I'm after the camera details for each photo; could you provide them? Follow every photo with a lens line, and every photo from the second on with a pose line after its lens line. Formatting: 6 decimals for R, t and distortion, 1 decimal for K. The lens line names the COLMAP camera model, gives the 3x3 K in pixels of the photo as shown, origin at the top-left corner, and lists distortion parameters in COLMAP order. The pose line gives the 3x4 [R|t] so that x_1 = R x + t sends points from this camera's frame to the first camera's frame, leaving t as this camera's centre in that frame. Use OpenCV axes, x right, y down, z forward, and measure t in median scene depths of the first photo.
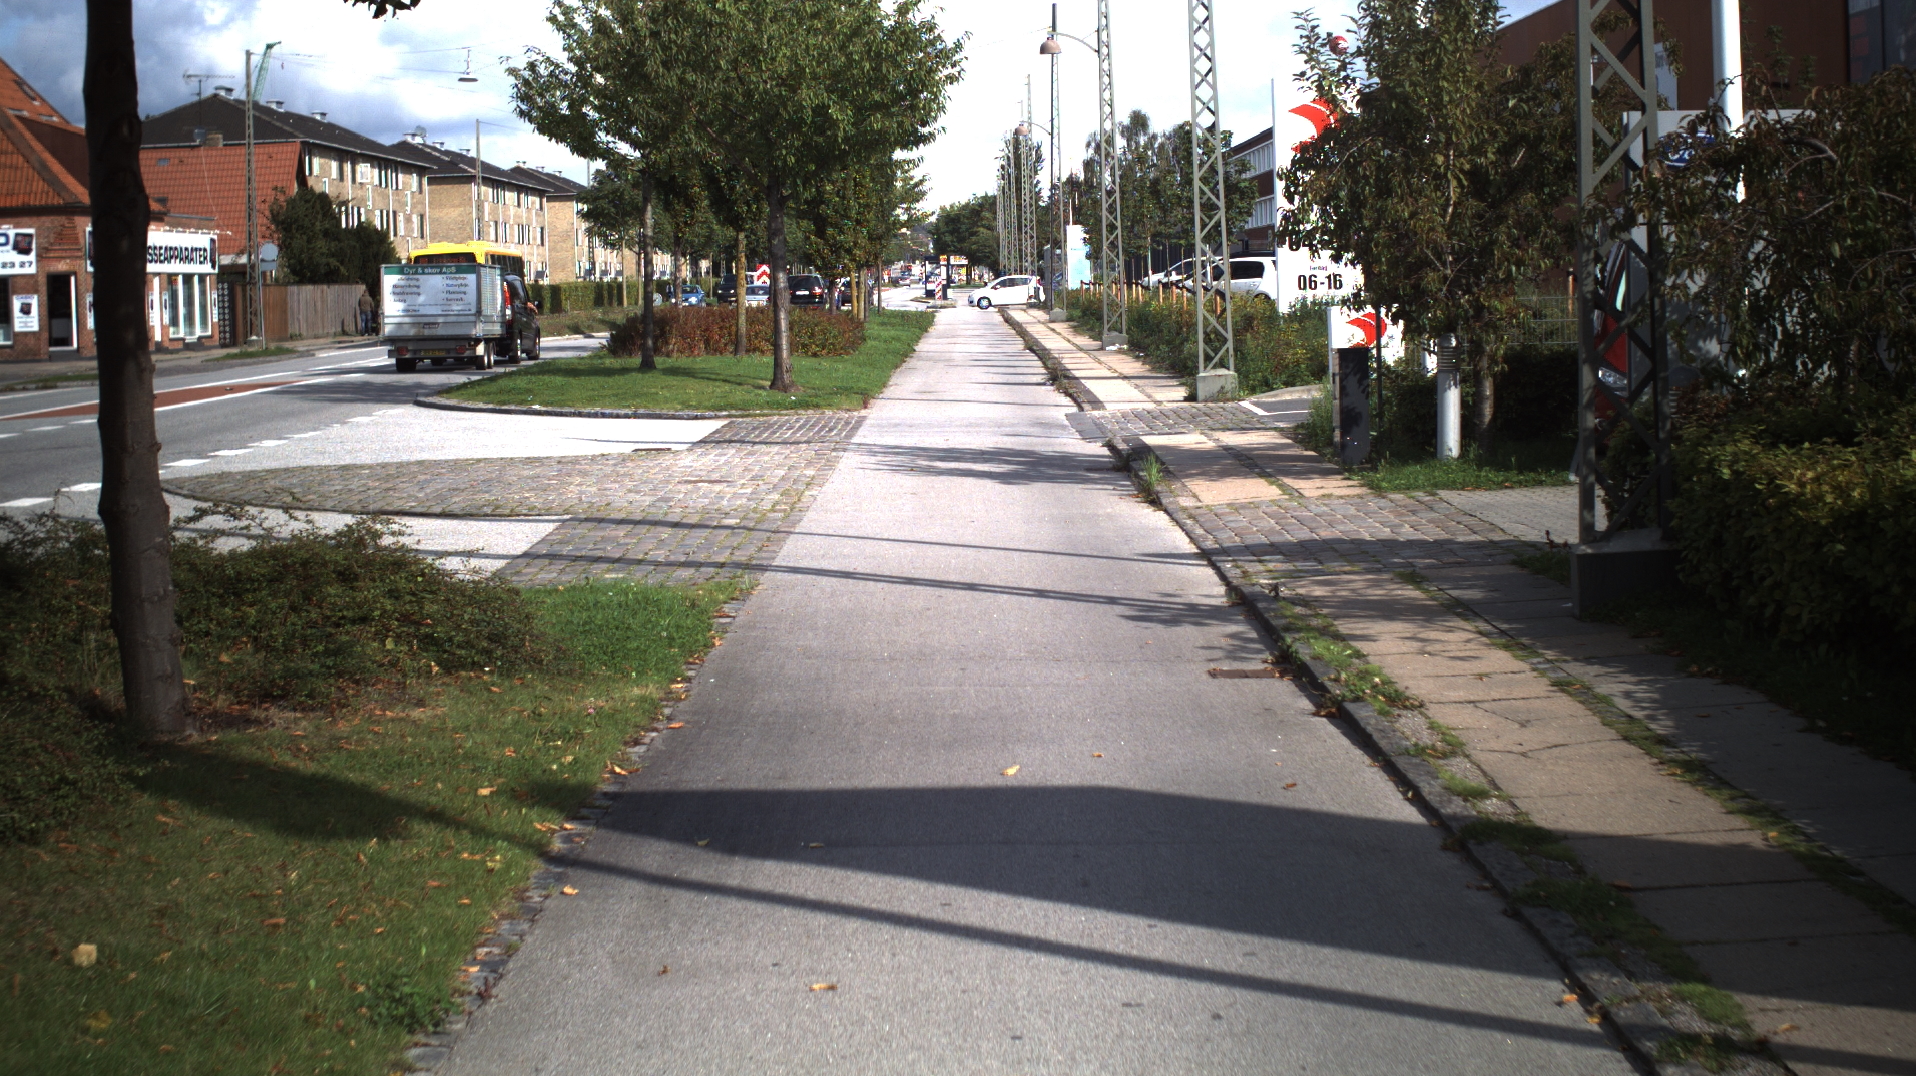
lens RADIAL K [[3185.9, 0, 931.2], [0, 3185.9, 479.8], [0, 0, 1]] dist [-0.226234, 0.037047]
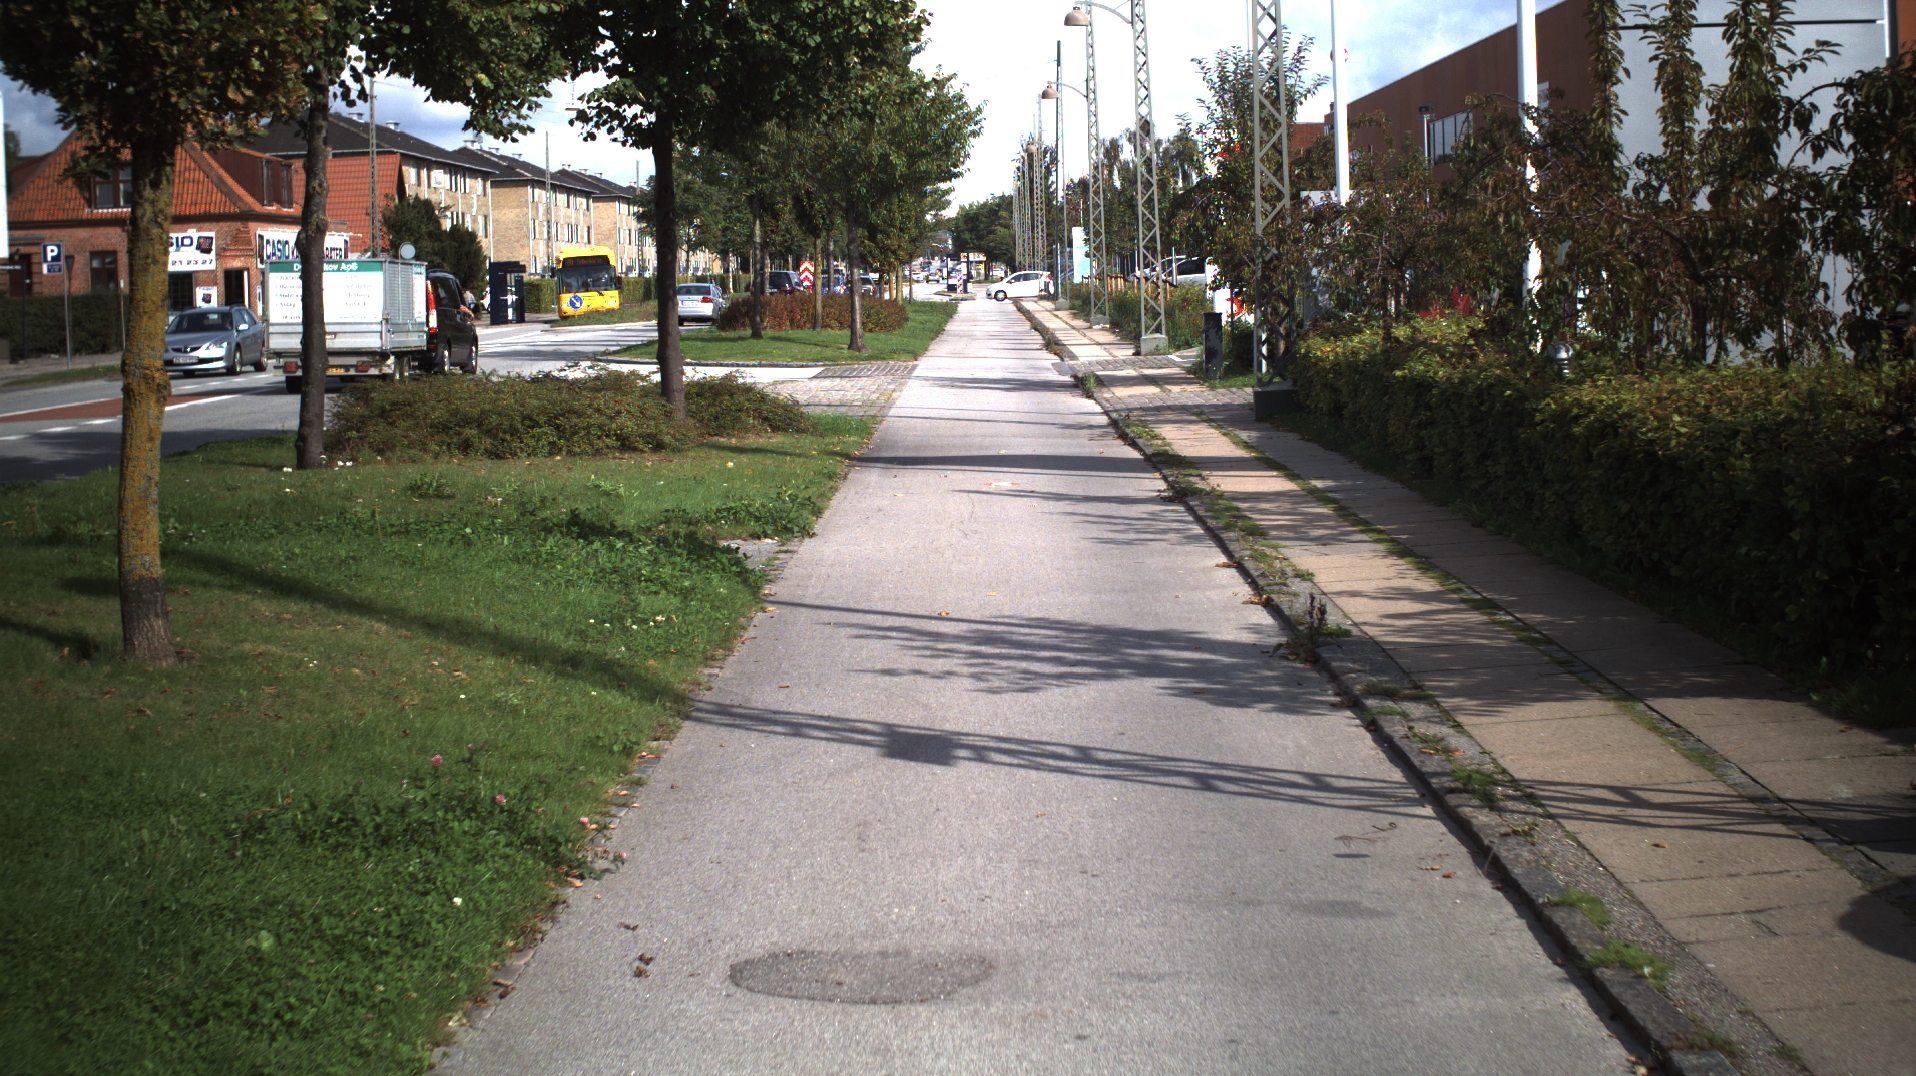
lens RADIAL K [[3185.9, 0, 931.2], [0, 3185.9, 479.8], [0, 0, 1]] dist [-0.226234, 0.037047]
pose [[0.999983, -0.000483, -0.005749, -0.002723], [0.000490, 0.999999, 0.001264, 0.015689], [0.005749, -0.001267, 0.999983, -0.241354]]
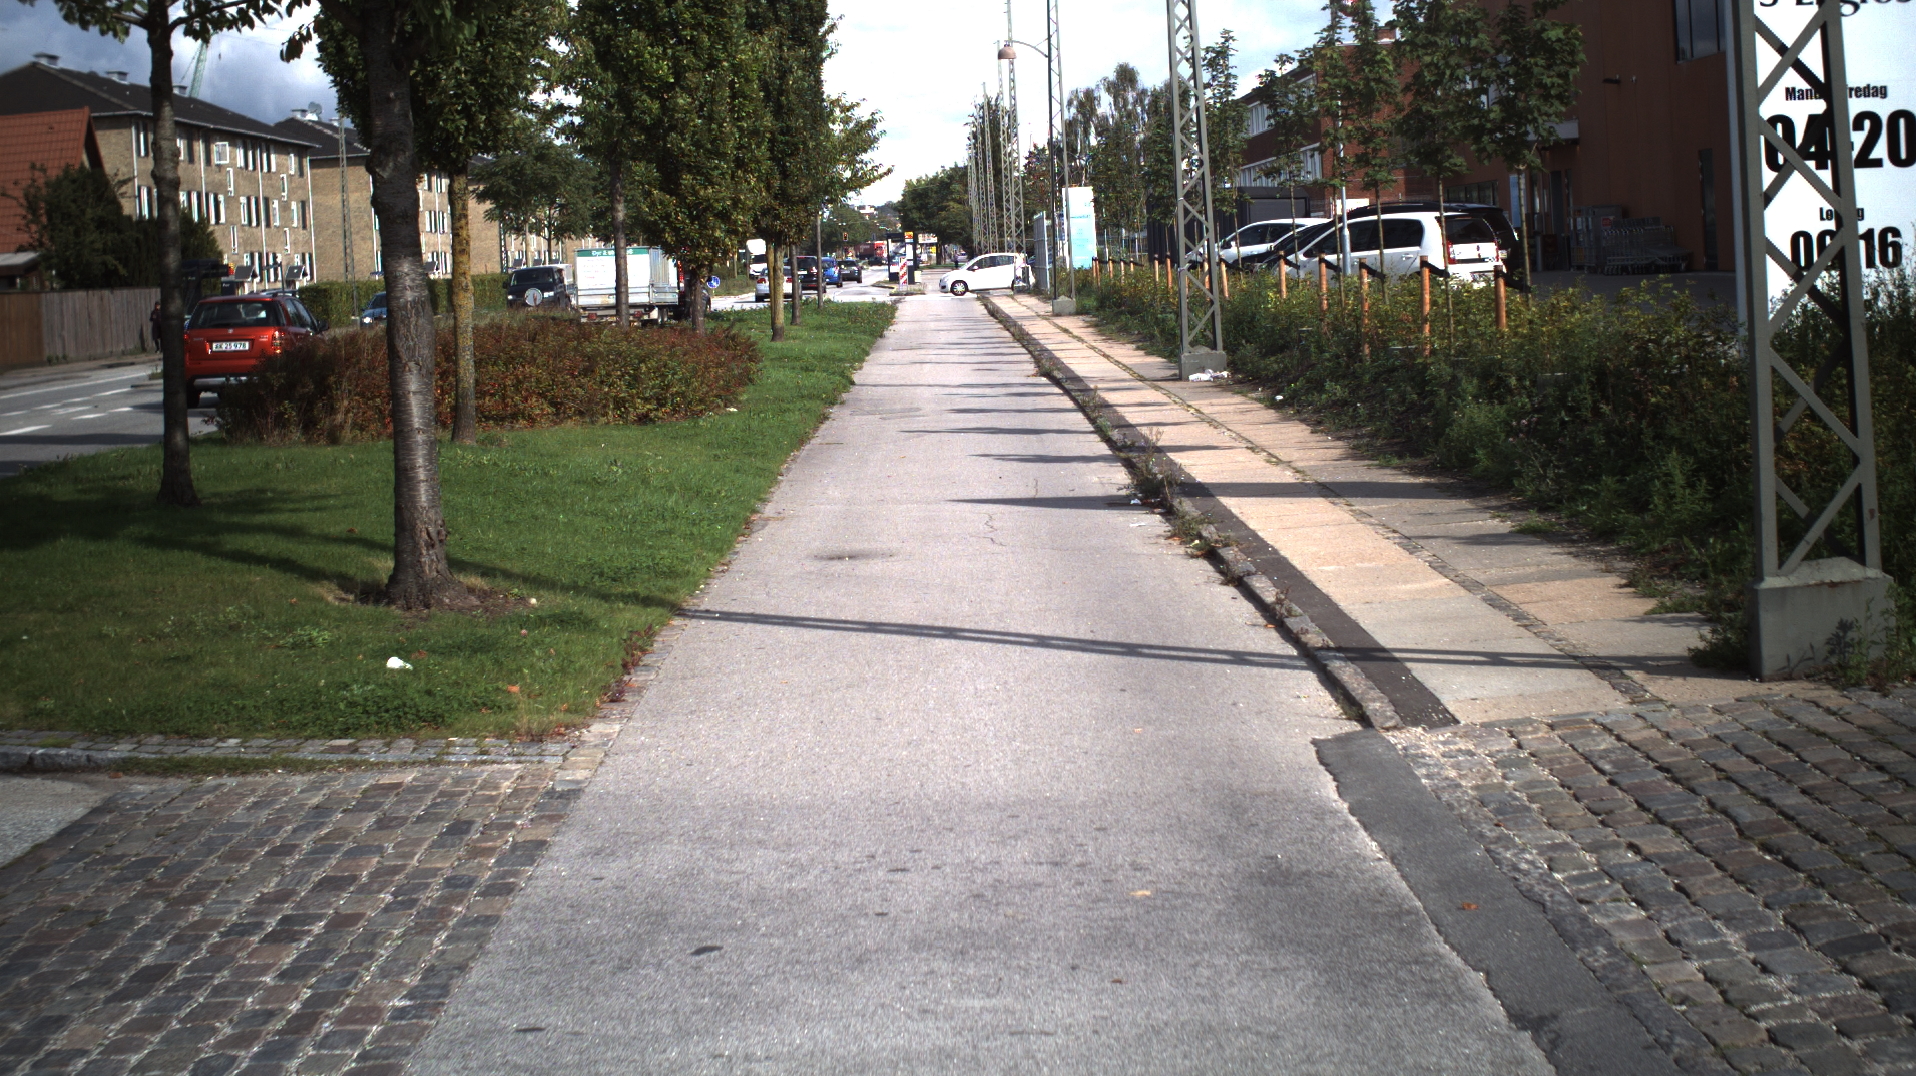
lens RADIAL K [[3185.9, 0, 931.2], [0, 3185.9, 479.8], [0, 0, 1]] dist [-0.226234, 0.037047]
pose [[0.999612, -0.026815, 0.007575, 0.003878], [0.026766, 0.999621, 0.006384, -0.023180], [-0.007743, -0.006179, 0.999951, 0.362597]]
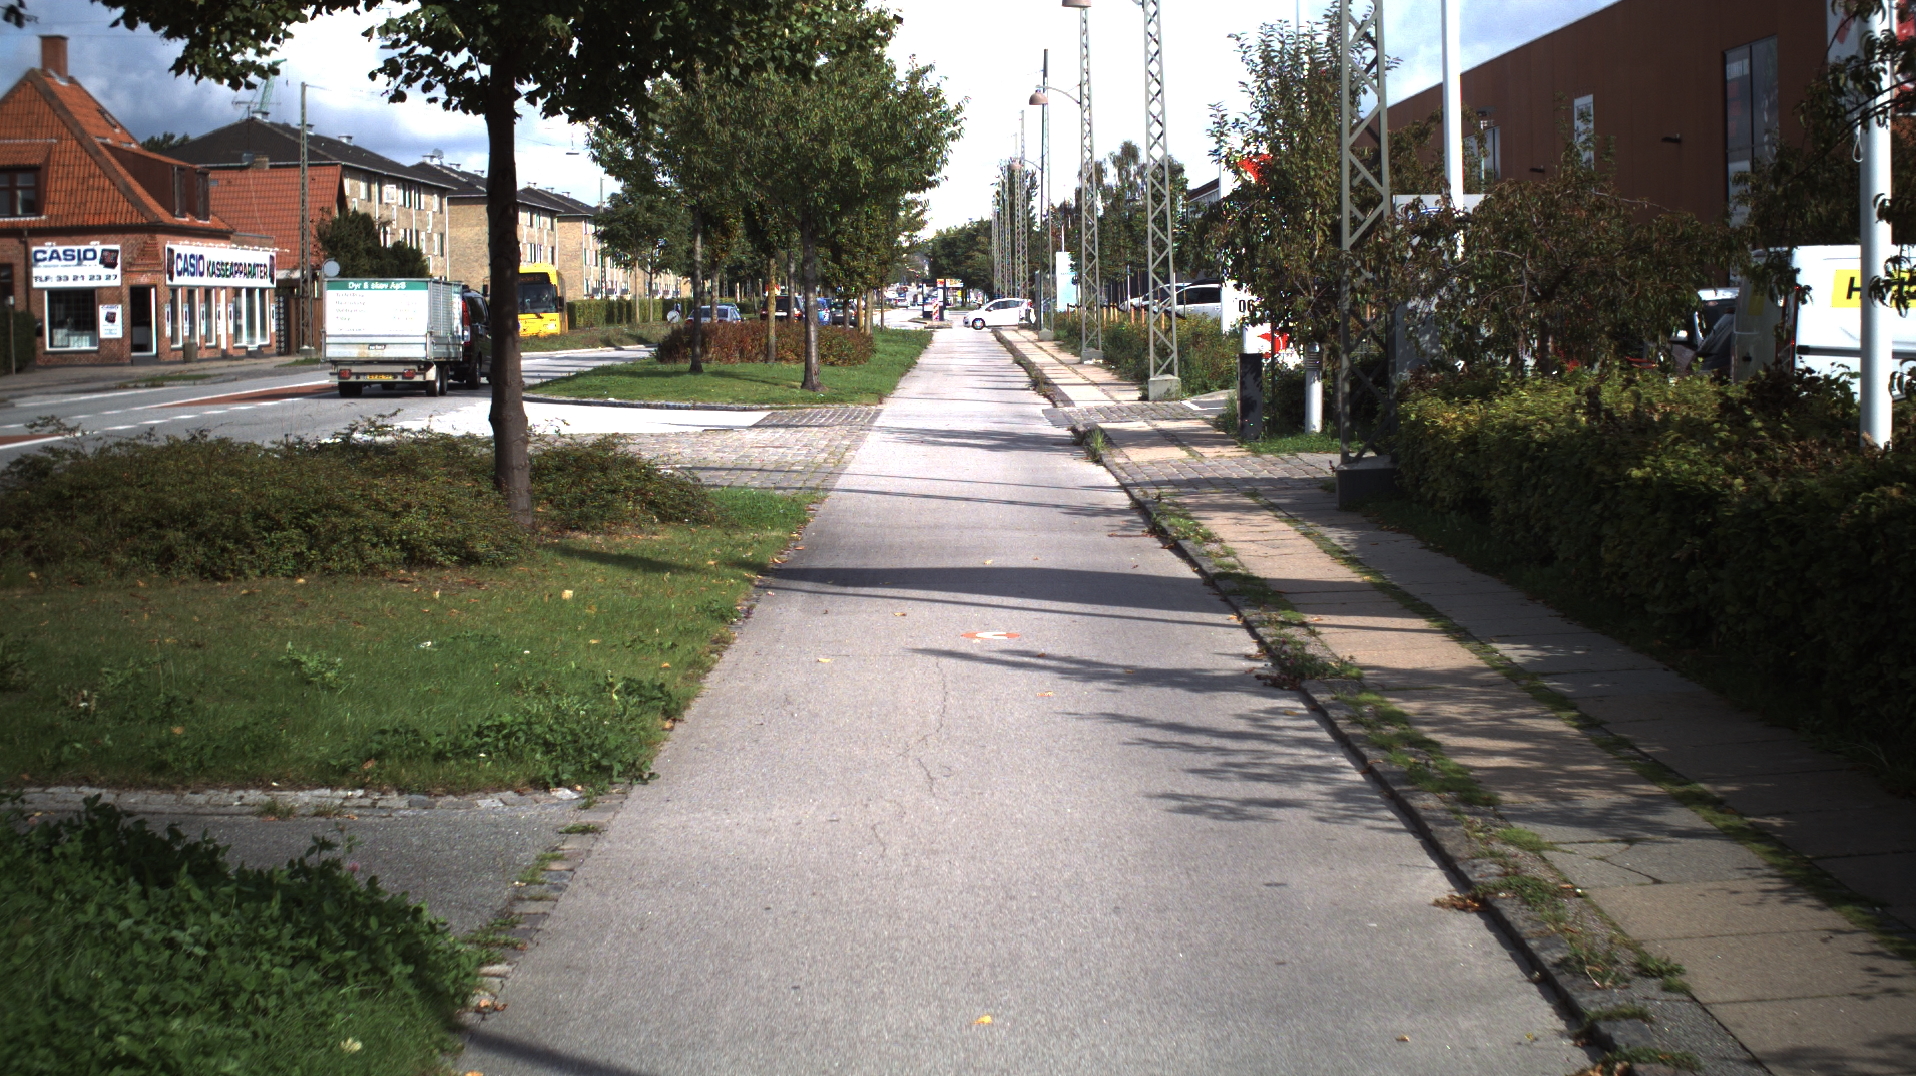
lens RADIAL K [[3185.9, 0, 931.2], [0, 3185.9, 479.8], [0, 0, 1]] dist [-0.226234, 0.037047]
pose [[0.999934, 0.011263, 0.002230, -0.001803], [-0.011247, 0.999912, -0.006988, 0.007941], [-0.002308, 0.006963, 0.999973, -0.120721]]
